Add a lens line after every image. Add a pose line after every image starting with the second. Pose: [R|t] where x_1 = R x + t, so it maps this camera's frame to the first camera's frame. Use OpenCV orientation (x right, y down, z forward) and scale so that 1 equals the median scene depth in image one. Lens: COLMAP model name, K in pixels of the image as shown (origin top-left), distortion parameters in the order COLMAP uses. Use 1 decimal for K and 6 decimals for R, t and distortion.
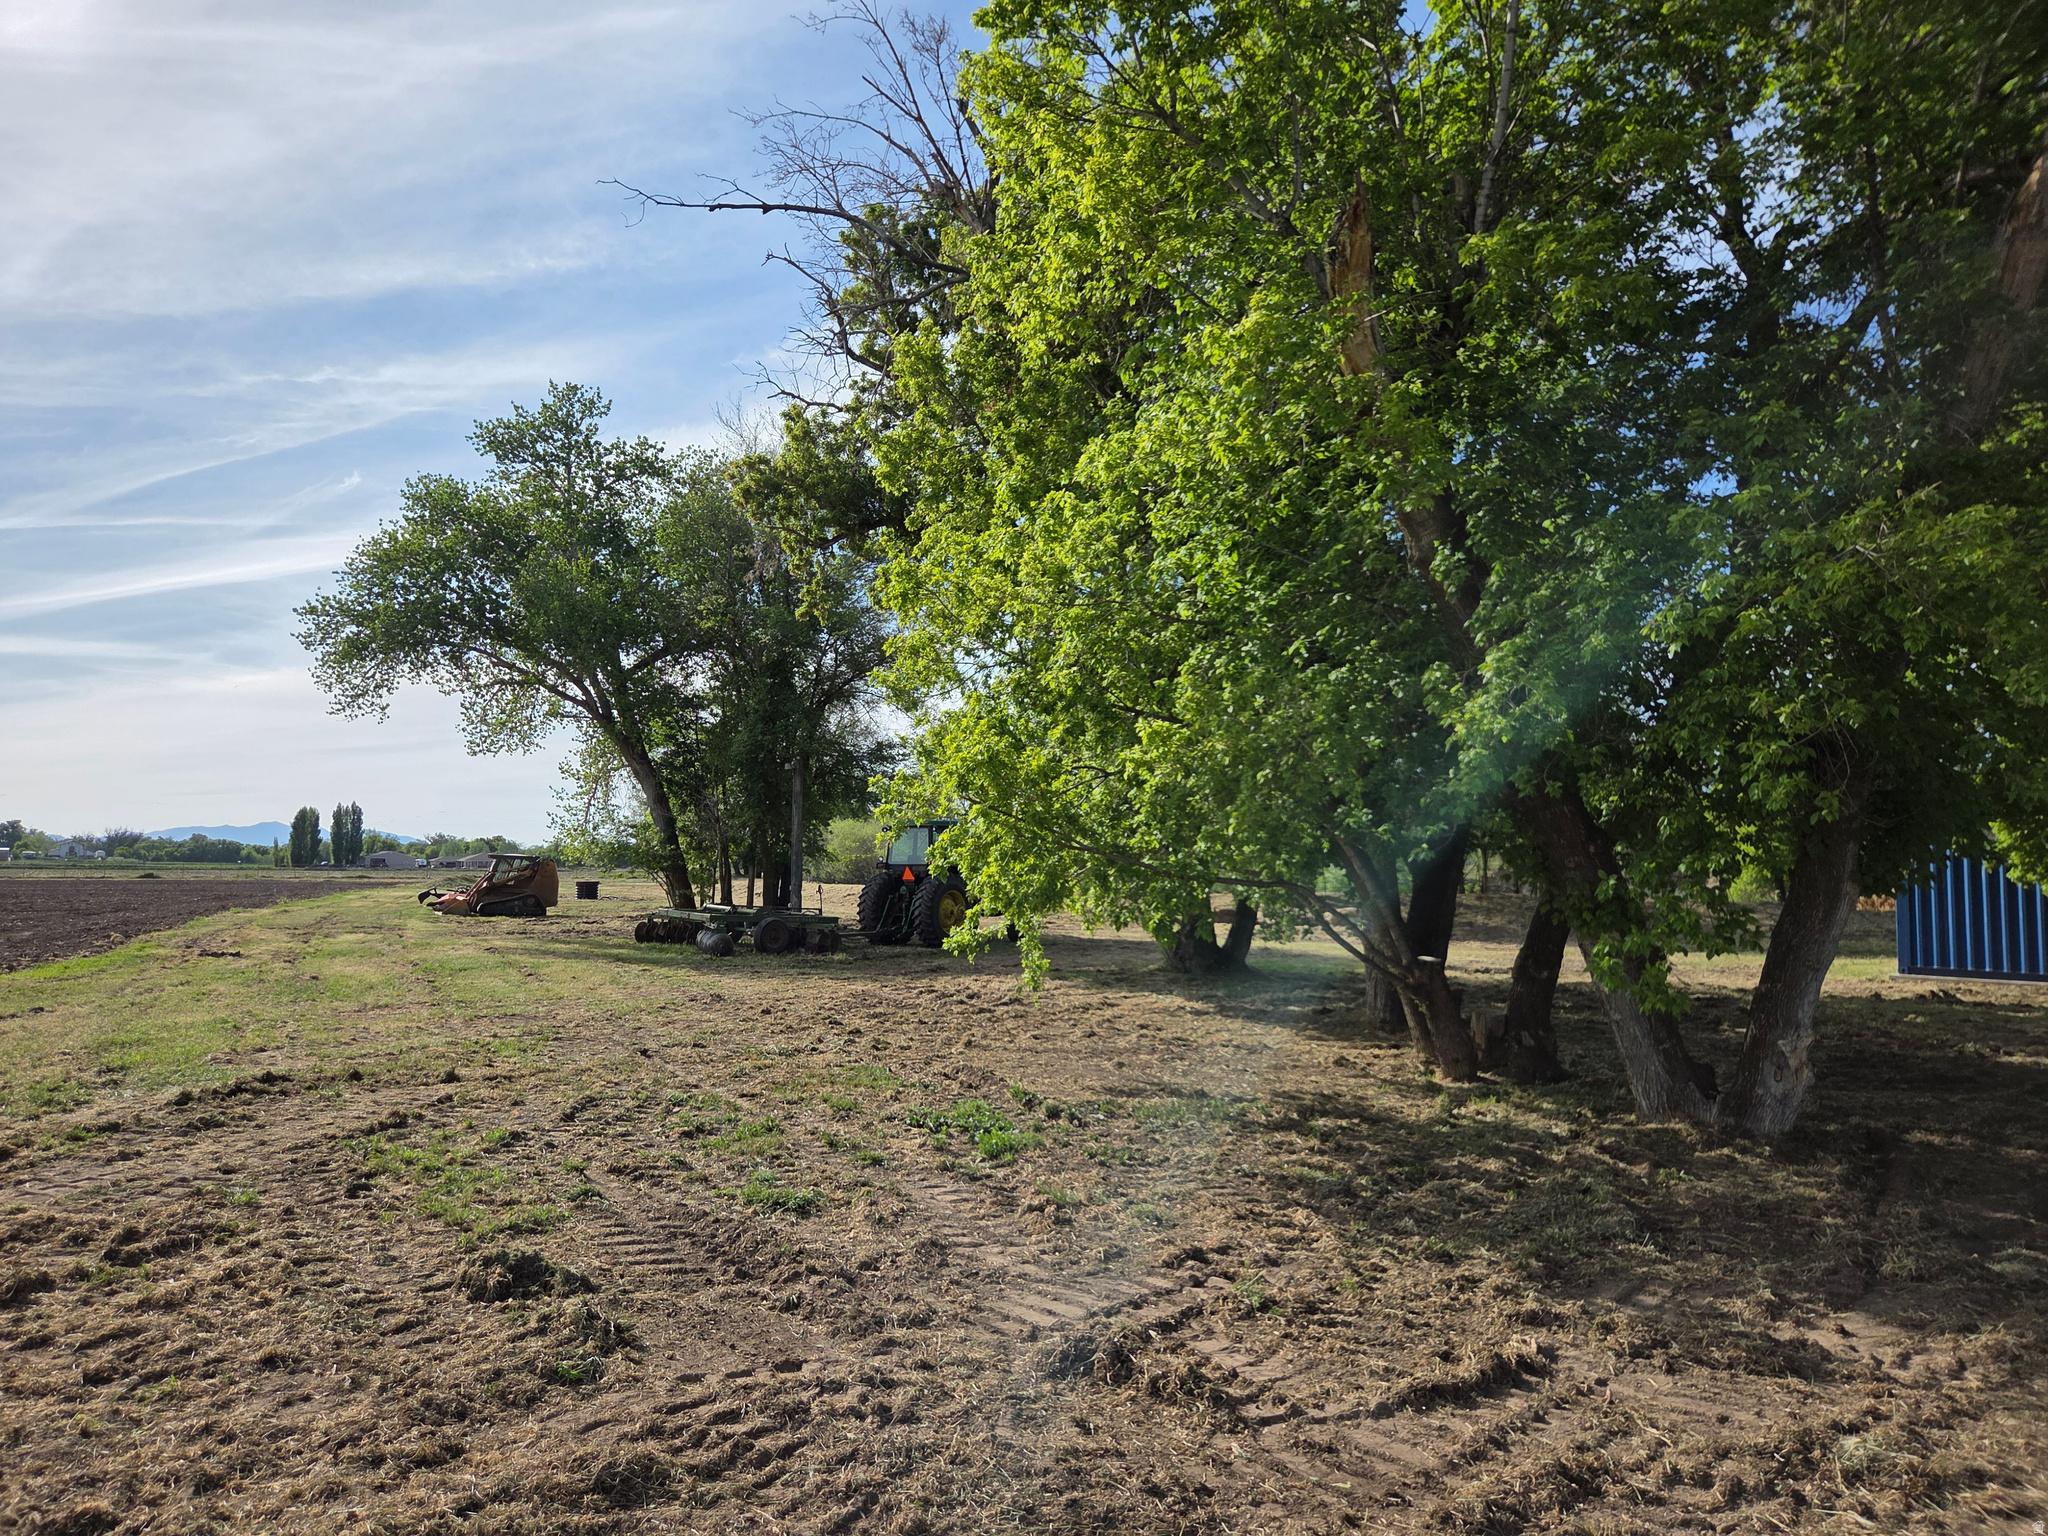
lens RADIAL K [[1380.1, 0, 1032.8], [0, 1380.1, 776.2], [0, 0, 1]] dist [0.038950, -0.007236]
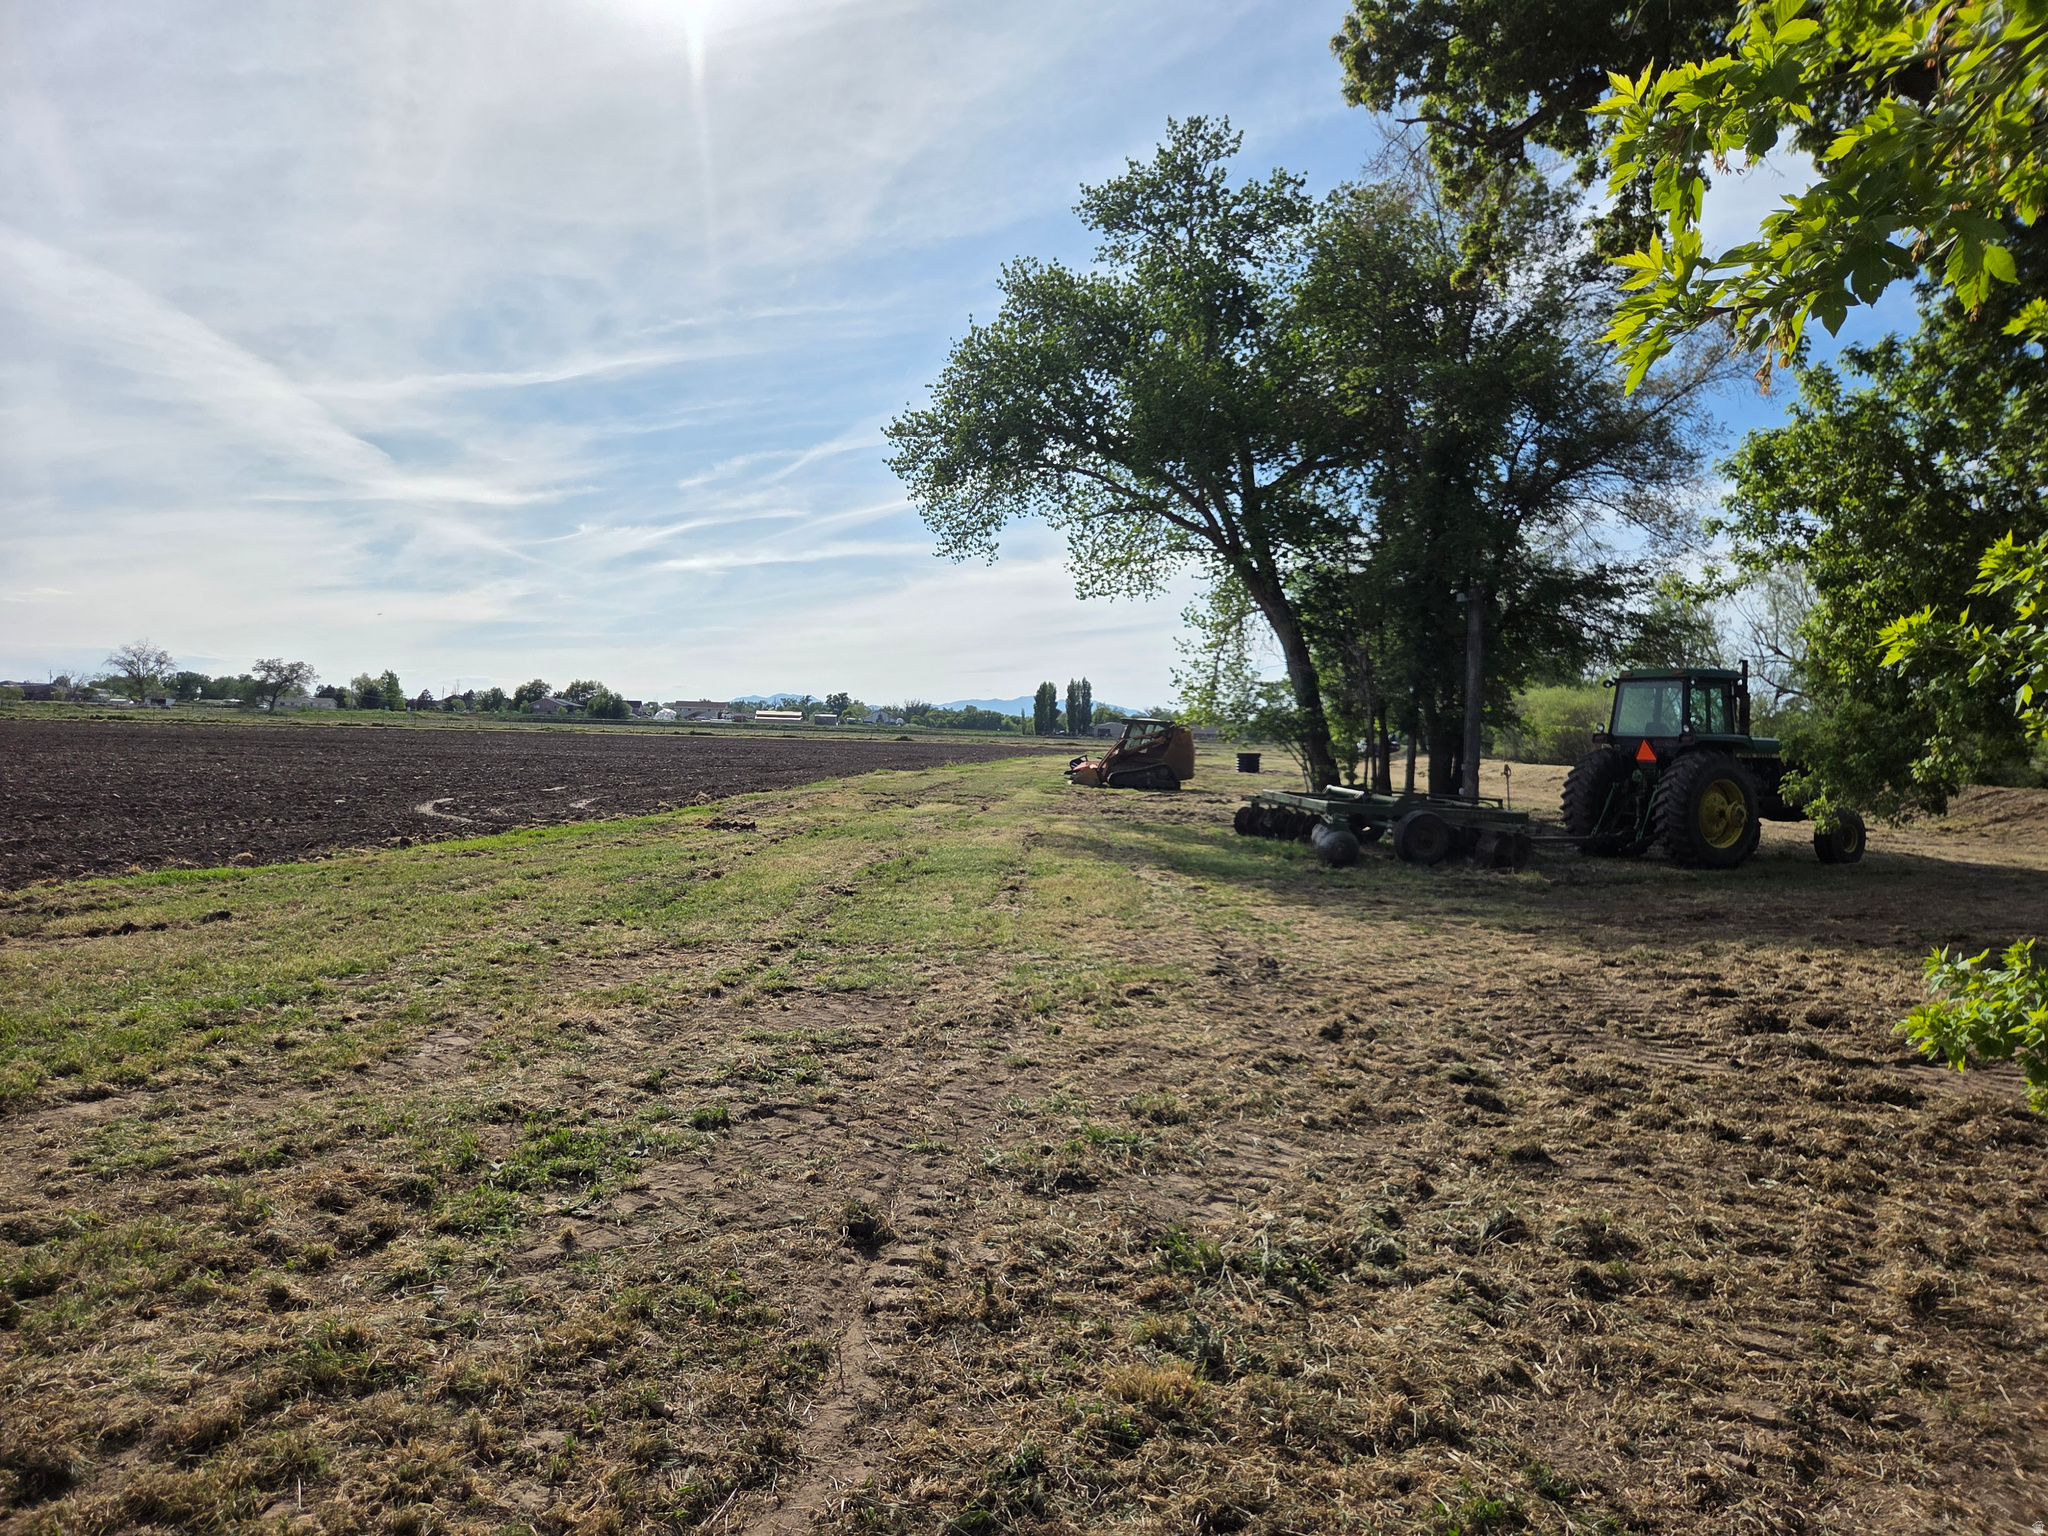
lens RADIAL K [[1380.1, 0, 1031.7], [0, 1380.1, 770.9], [0, 0, 1]] dist [0.038950, -0.007236]
pose [[0.880217, 0.031605, -0.473518, -0.027842], [0.008946, 0.996498, 0.083140, 0.018494], [0.474487, -0.077417, 0.876852, 0.232626]]
